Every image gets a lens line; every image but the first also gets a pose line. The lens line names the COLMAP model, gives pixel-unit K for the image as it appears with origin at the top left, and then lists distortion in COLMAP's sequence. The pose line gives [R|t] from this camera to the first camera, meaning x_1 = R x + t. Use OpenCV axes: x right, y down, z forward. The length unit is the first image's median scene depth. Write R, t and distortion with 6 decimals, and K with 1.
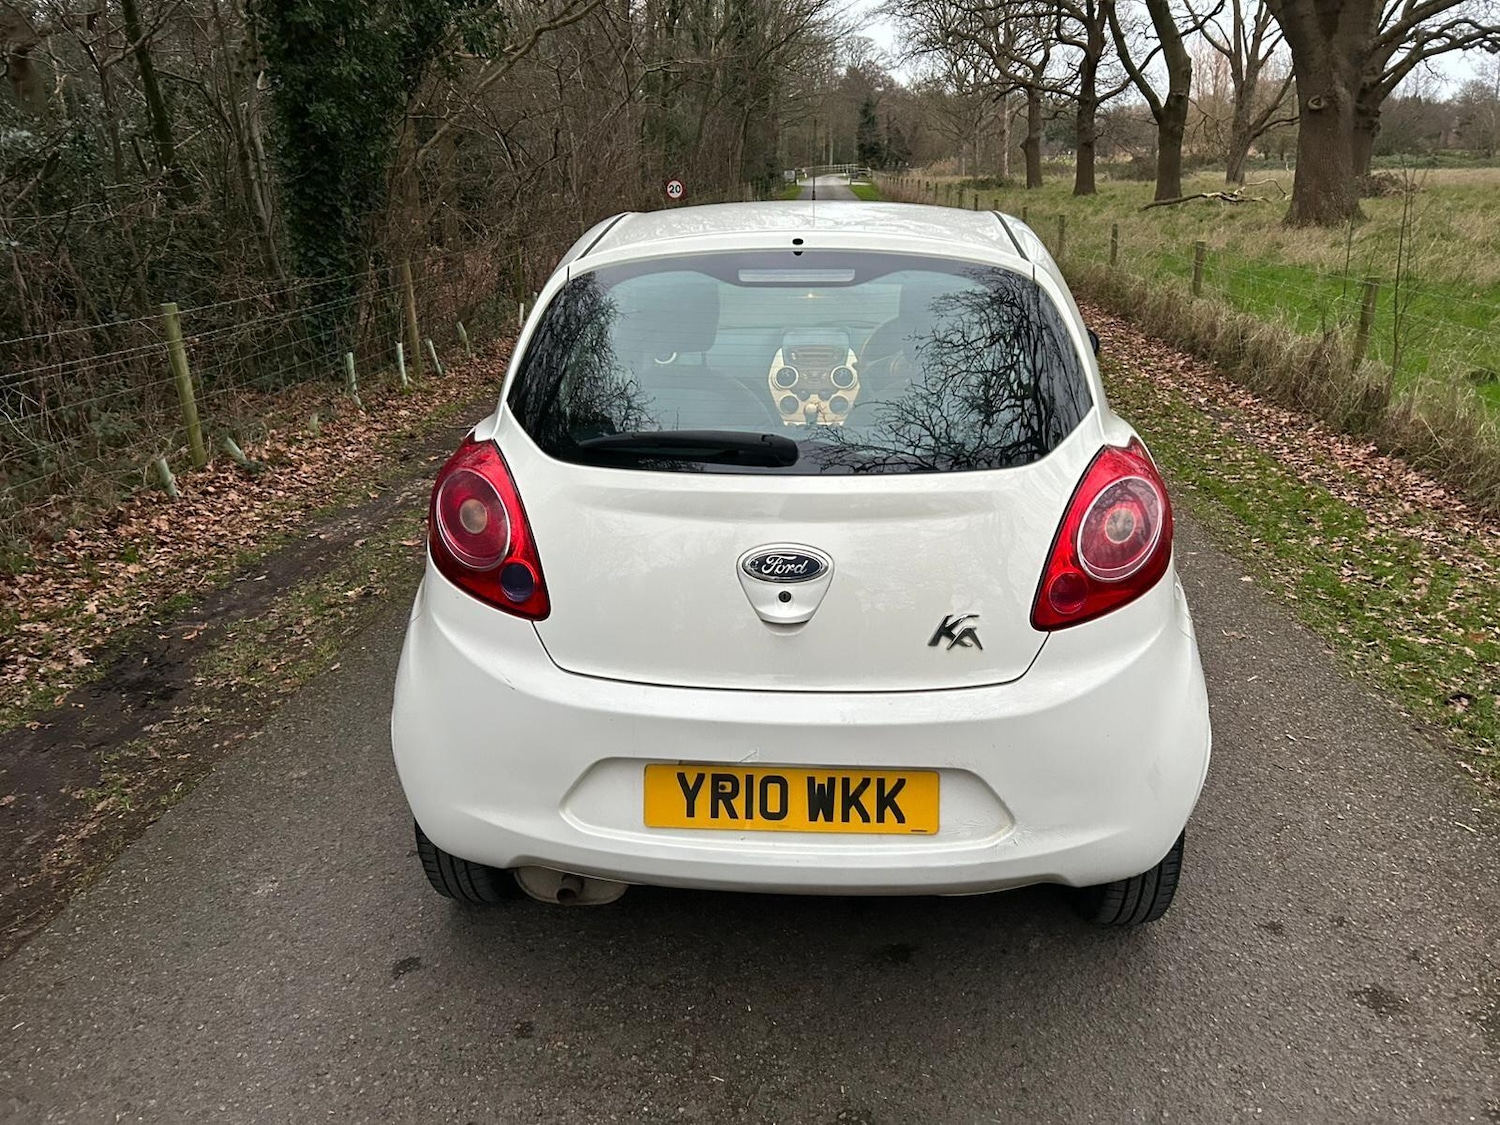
lens RADIAL K [[1128.0, 0, 756.8], [0, 1128.0, 576.0], [0, 0, 1]] dist [0.051799, -0.053775]
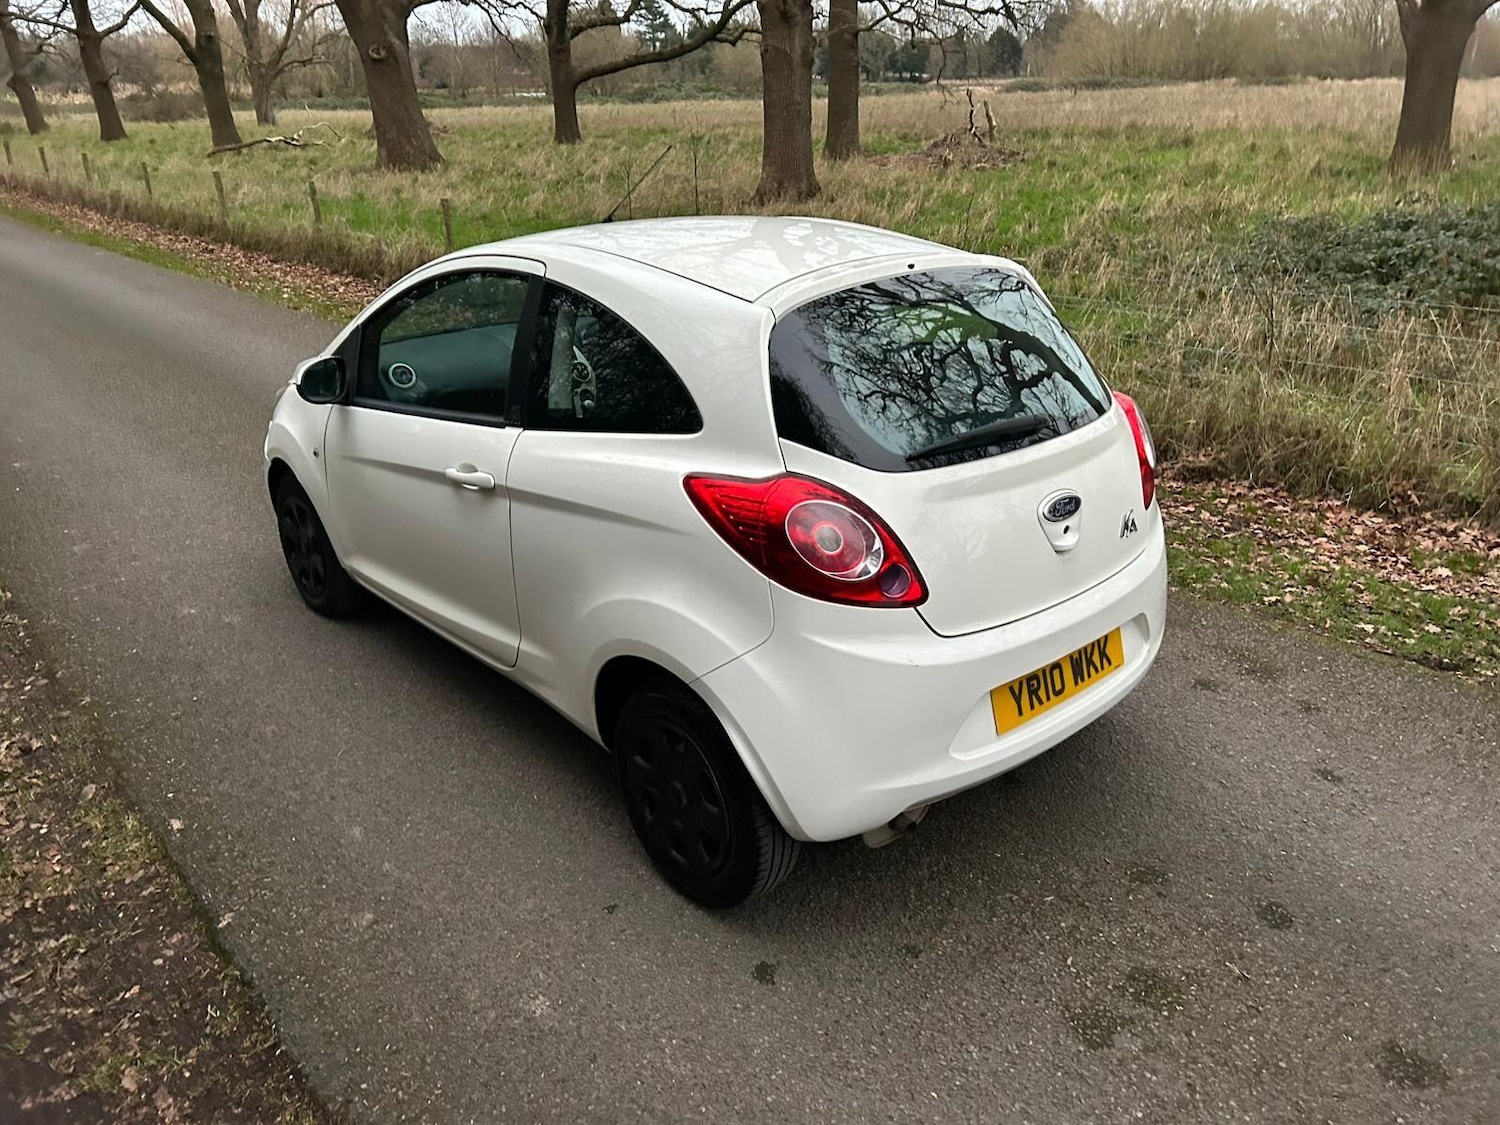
lens RADIAL K [[1128.0, 0, 744.3], [0, 1128.0, 561.6], [0, 0, 1]] dist [0.051799, -0.053775]
pose [[0.705954, -0.269398, 0.655022, -0.917392], [0.244319, 0.960696, 0.131800, -0.174638], [-0.664783, 0.066989, 0.744027, 0.192272]]
